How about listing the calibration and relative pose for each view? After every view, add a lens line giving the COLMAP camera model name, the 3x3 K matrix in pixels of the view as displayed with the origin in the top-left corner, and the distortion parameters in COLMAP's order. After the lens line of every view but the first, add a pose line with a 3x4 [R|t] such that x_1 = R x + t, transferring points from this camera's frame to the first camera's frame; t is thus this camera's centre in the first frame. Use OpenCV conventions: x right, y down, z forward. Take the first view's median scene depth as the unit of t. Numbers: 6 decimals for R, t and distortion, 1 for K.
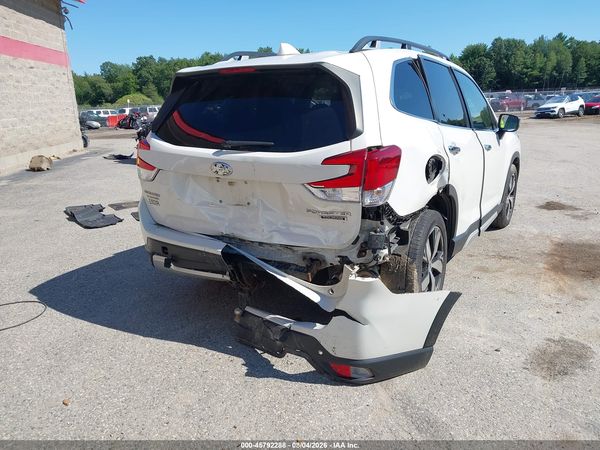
lens RADIAL K [[450.9, 0, 298.8], [0, 450.9, 210.5], [0, 0, 1]] dist [0.029515, -0.011856]
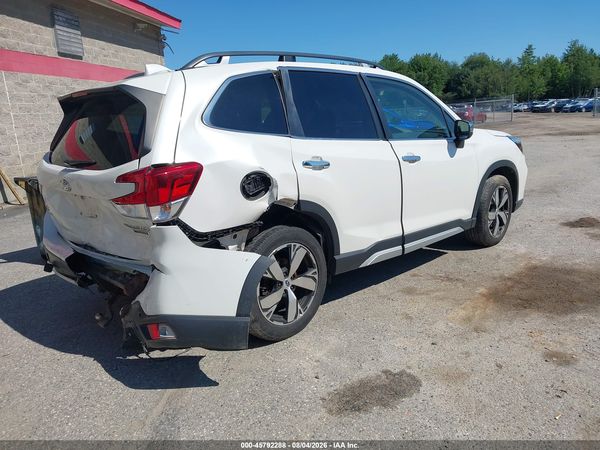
lens RADIAL K [[450.9, 0, 298.8], [0, 450.9, 210.5], [0, 0, 1]] dist [0.029515, -0.011856]
pose [[0.967050, 0.016023, -0.254081, 0.560098], [-0.020236, 0.999698, -0.013974, -0.021264], [0.253781, 0.018655, 0.967082, 0.066358]]
